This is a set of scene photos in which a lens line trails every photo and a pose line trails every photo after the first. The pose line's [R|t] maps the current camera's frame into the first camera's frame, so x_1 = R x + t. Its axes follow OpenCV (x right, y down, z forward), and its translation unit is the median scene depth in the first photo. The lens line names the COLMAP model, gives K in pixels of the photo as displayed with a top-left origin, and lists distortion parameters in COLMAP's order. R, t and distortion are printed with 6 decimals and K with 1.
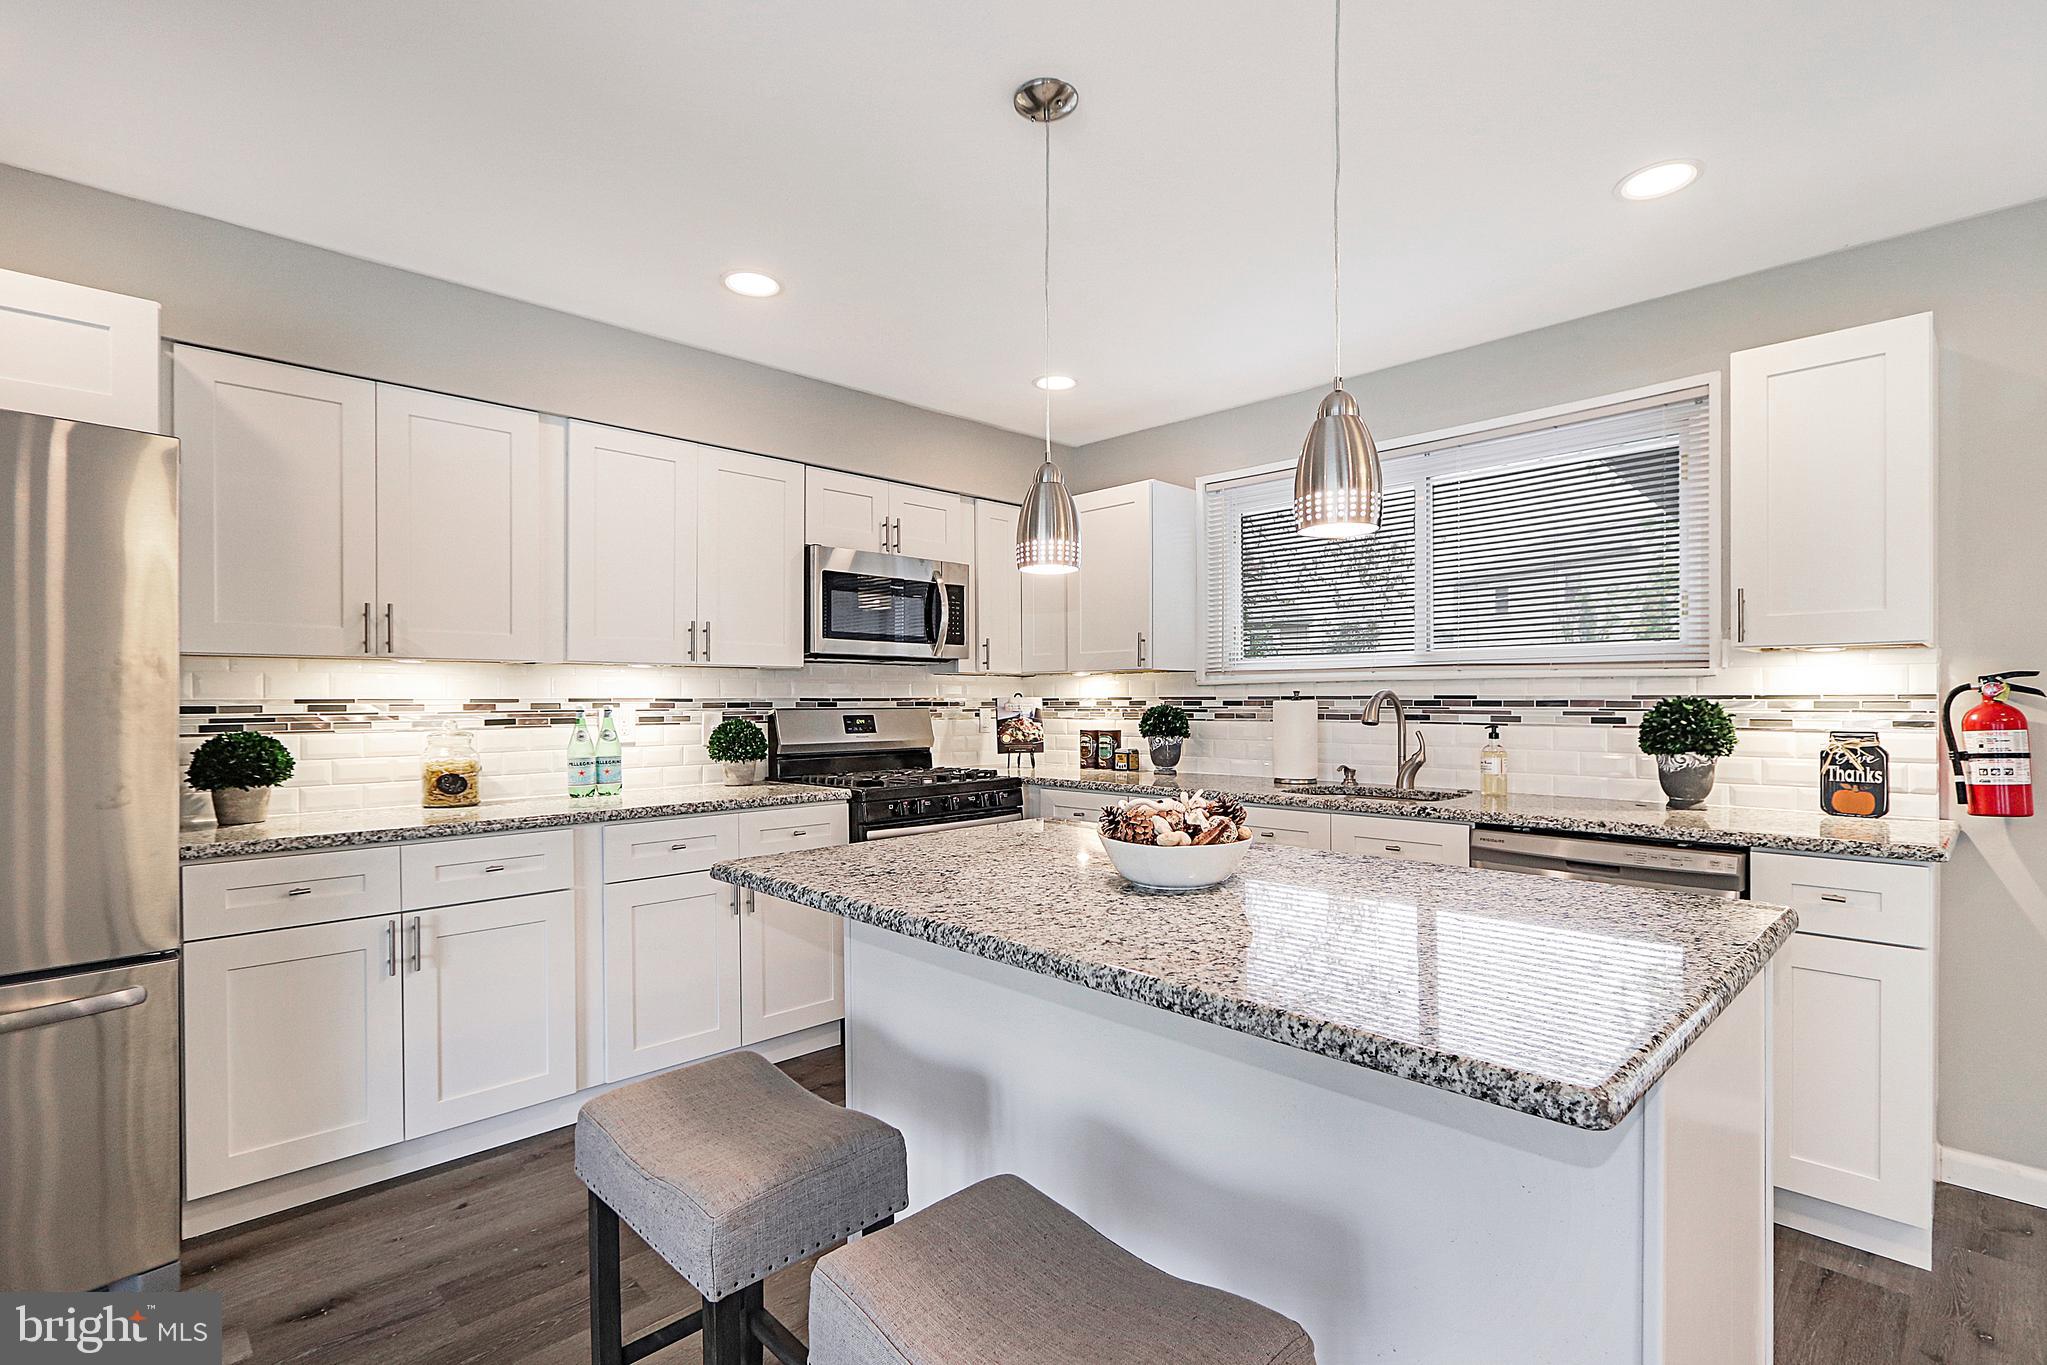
lens RADIAL K [[945.3, 0, 1028.5], [0, 945.3, 700.3], [0, 0, 1]] dist [0.001904, -0.003865]
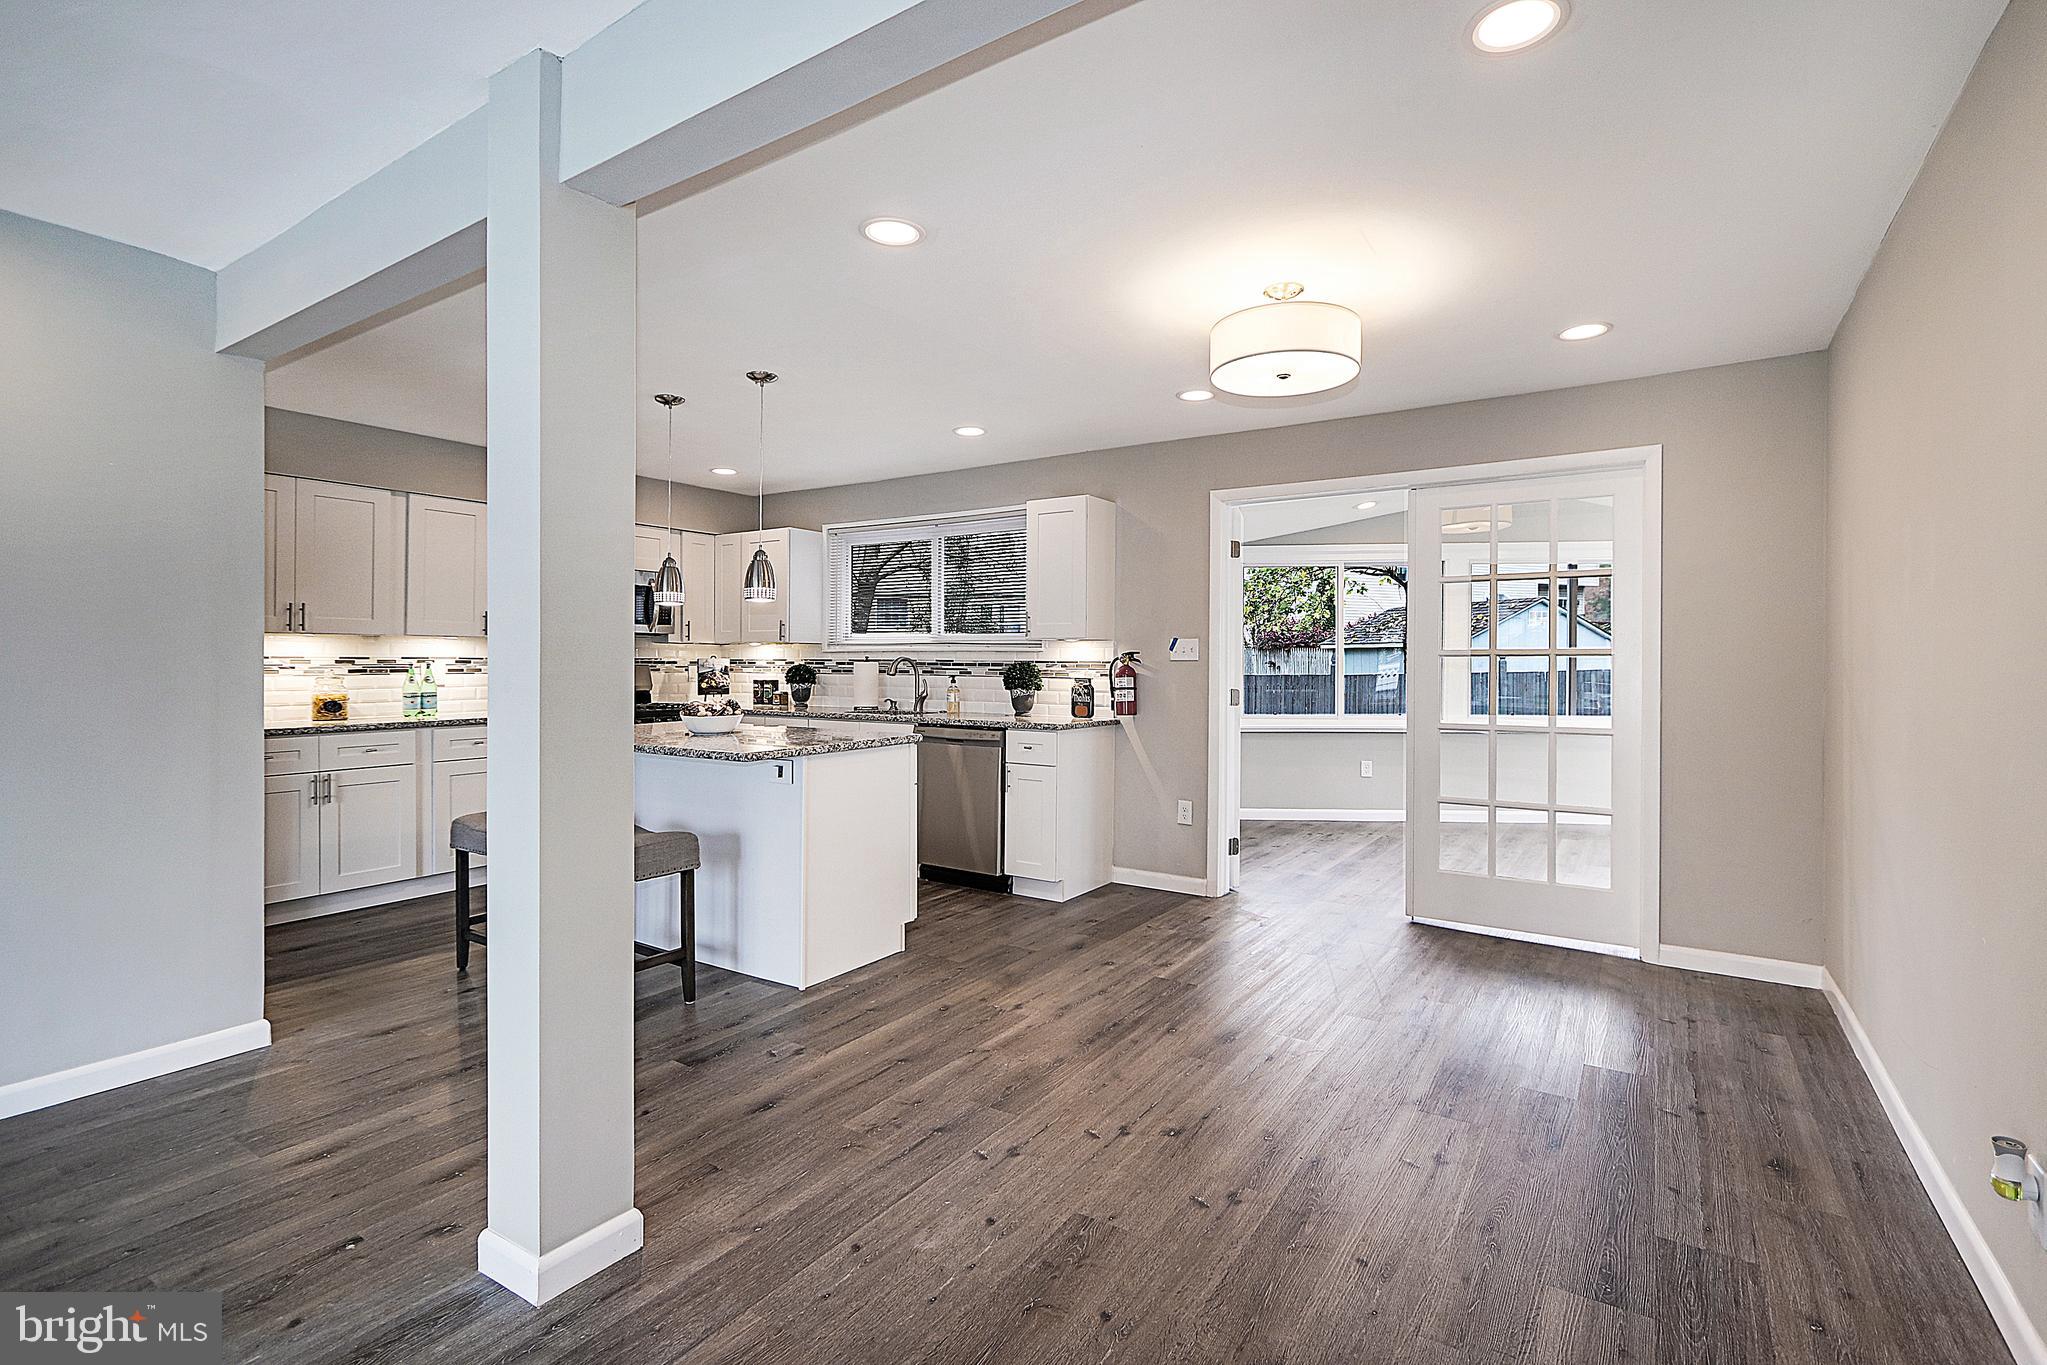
lens RADIAL K [[945.3, 0, 1044.2], [0, 945.3, 663.5], [0, 0, 1]] dist [0.001904, -0.003865]
pose [[0.974679, 0.008384, 0.223452, 0.241748], [-0.008902, 0.999960, 0.001309, -0.002597], [-0.223432, -0.003265, 0.974714, -0.880526]]
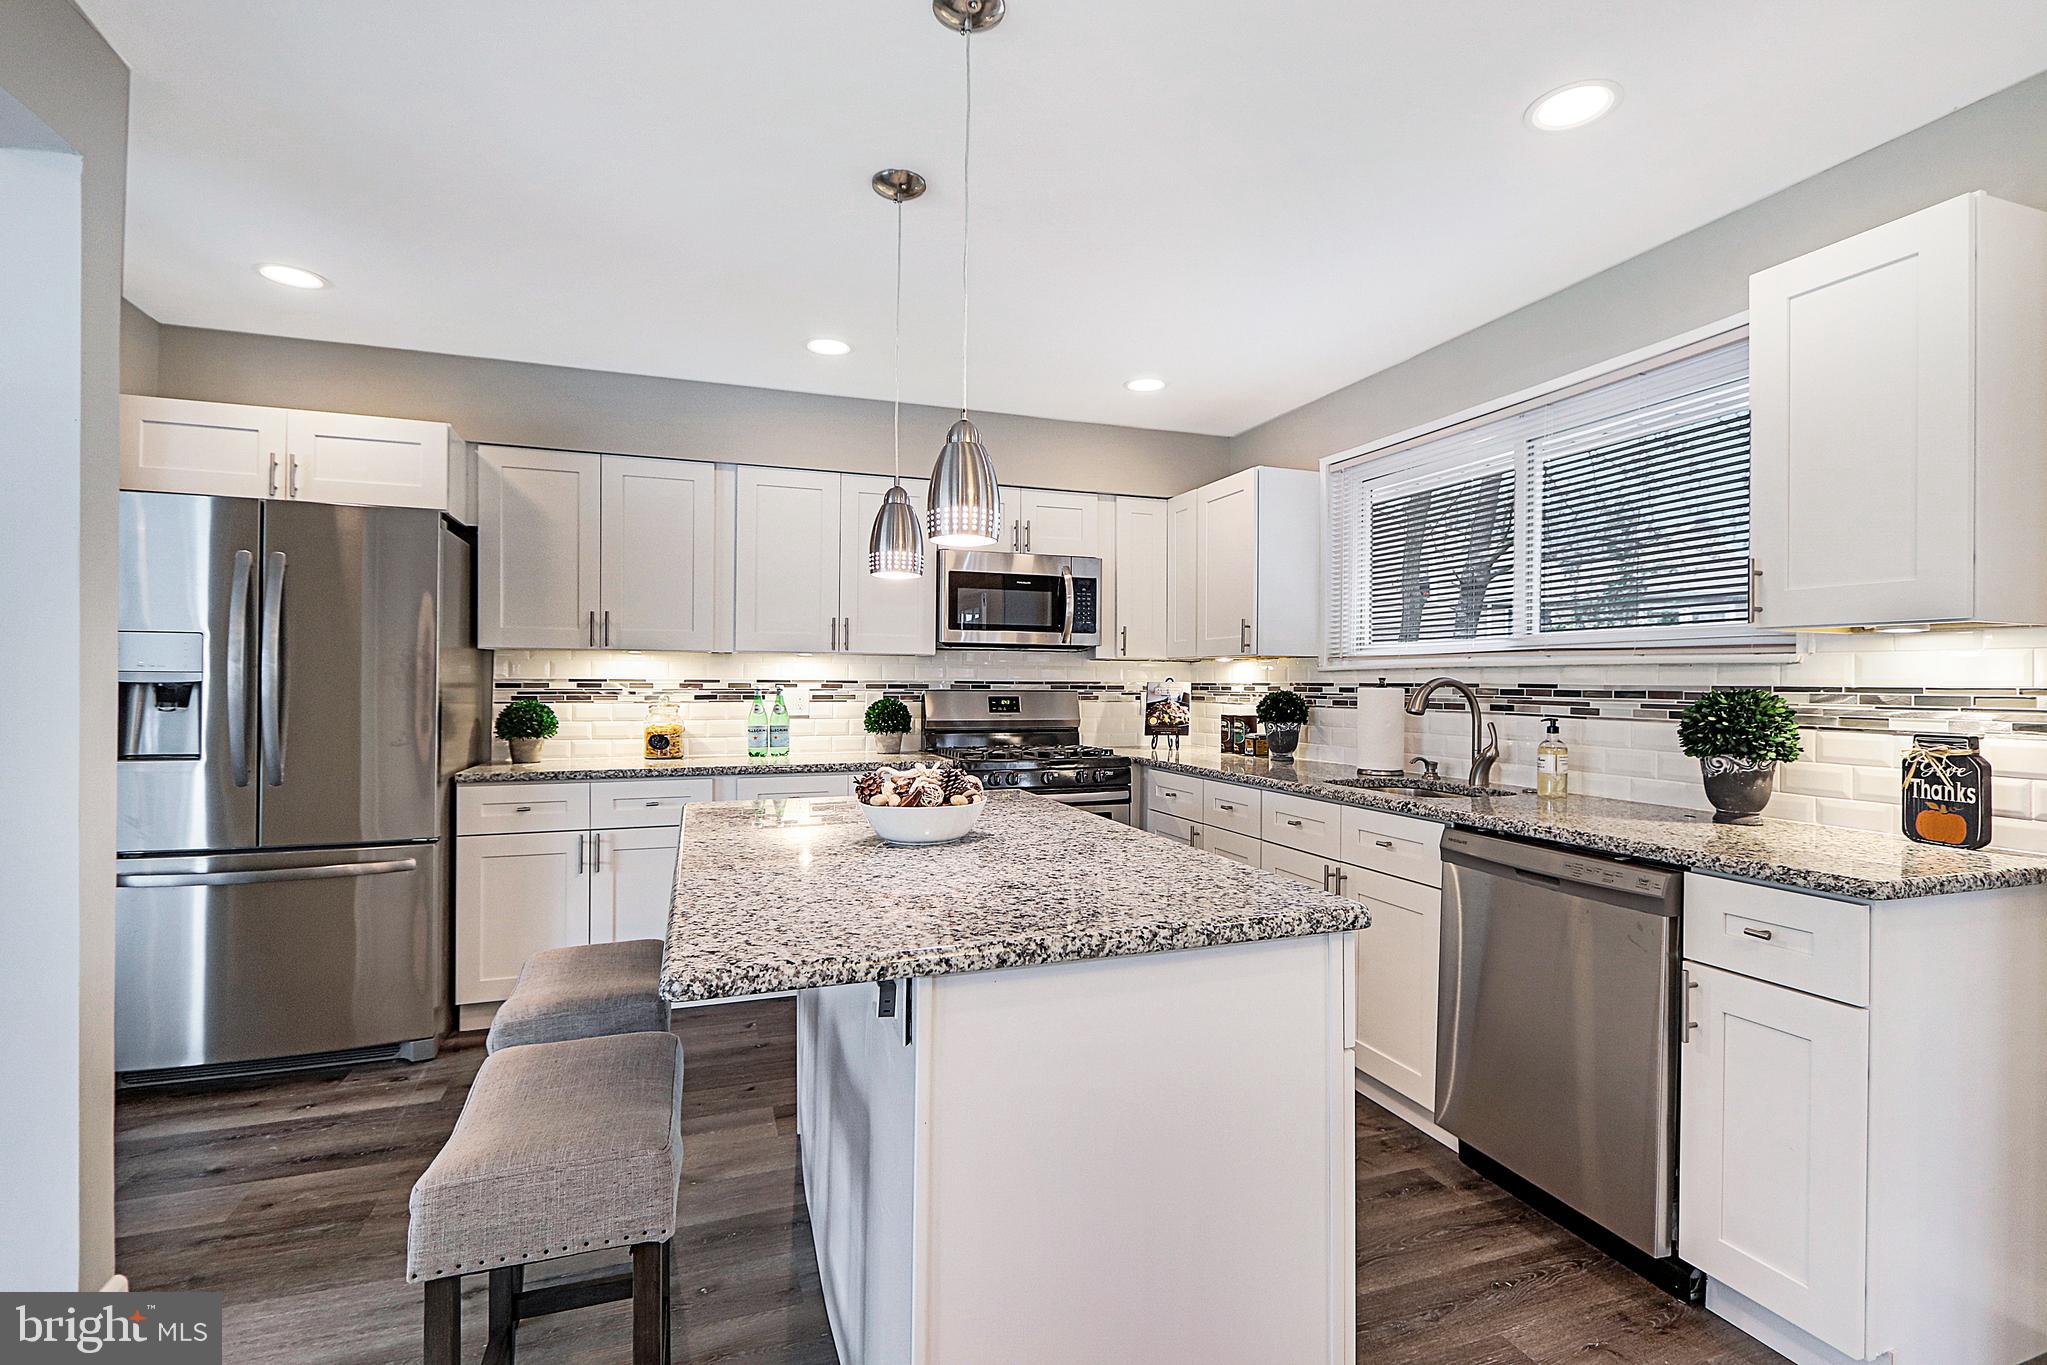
lens RADIAL K [[945.3, 0, 1043.6], [0, 945.3, 676.2], [0, 0, 1]] dist [0.001904, -0.003865]
pose [[0.910735, 0.006260, -0.412945, 0.416639], [-0.009509, 0.999938, -0.005812, -0.003114], [0.412883, 0.009220, 0.910738, -0.007696]]
